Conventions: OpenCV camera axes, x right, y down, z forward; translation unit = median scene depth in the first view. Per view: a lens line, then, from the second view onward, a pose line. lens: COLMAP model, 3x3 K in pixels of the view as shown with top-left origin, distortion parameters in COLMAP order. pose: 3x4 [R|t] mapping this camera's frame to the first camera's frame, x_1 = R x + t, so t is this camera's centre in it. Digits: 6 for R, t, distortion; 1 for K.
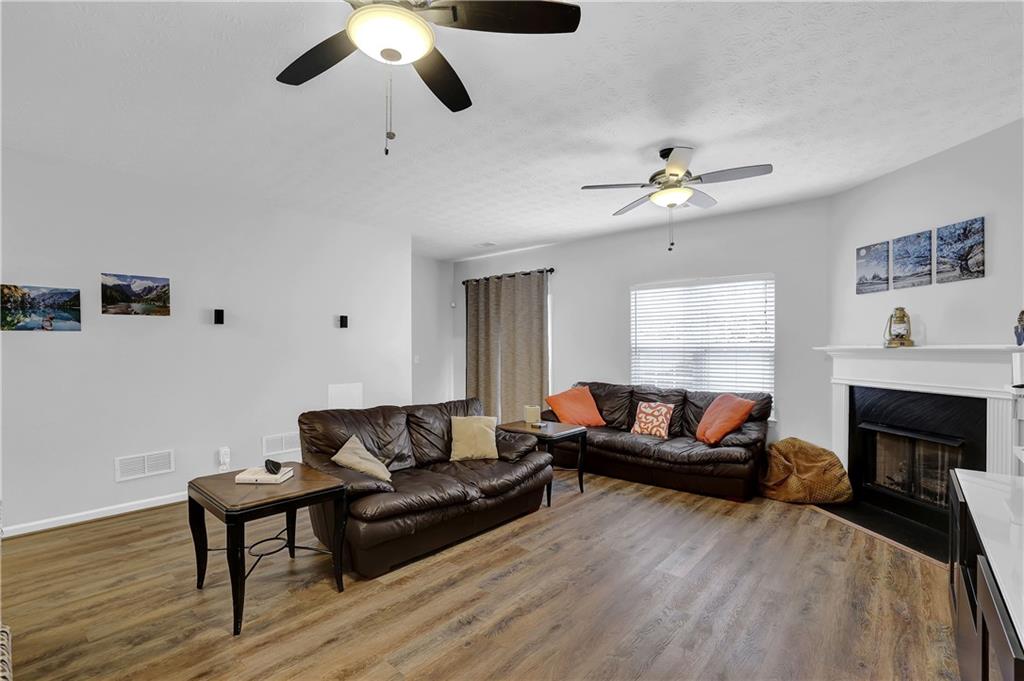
lens RADIAL K [[460.3, 0, 507.9], [0, 460.3, 350.4], [0, 0, 1]] dist [-0.037929, 0.013754]
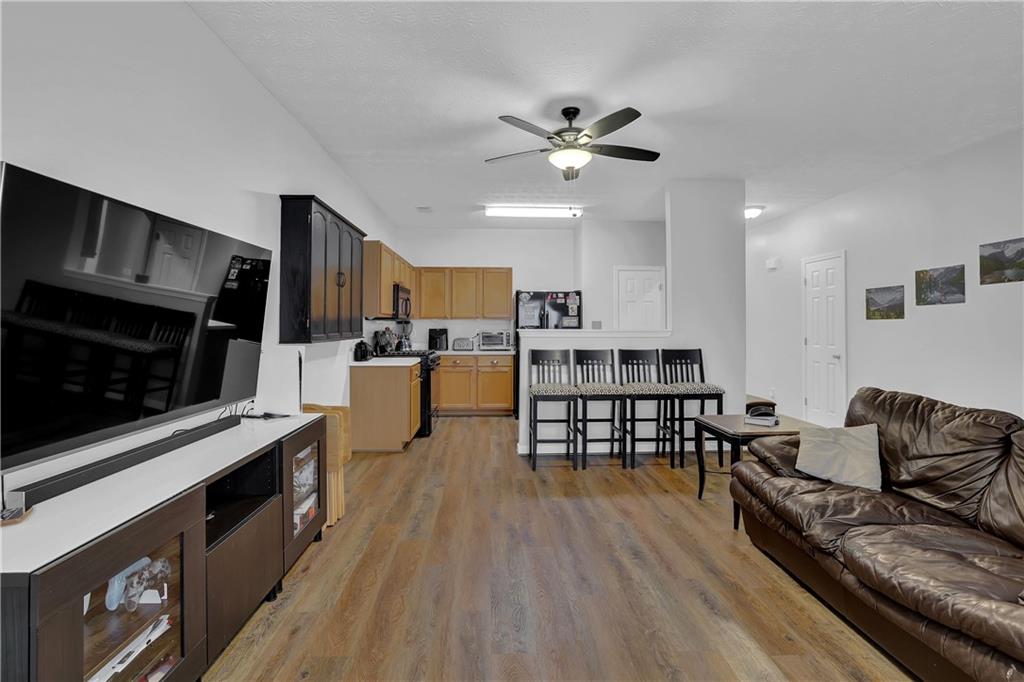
lens RADIAL K [[503.2, 0, 525.2], [0, 503.2, 314.7], [0, 0, 1]] dist [0.047601, 0.000424]
pose [[-0.701946, -0.021053, -0.711919, 0.618073], [-0.010860, 0.999763, -0.018858, 0.018667], [0.712147, -0.005506, -0.702009, 1.028299]]
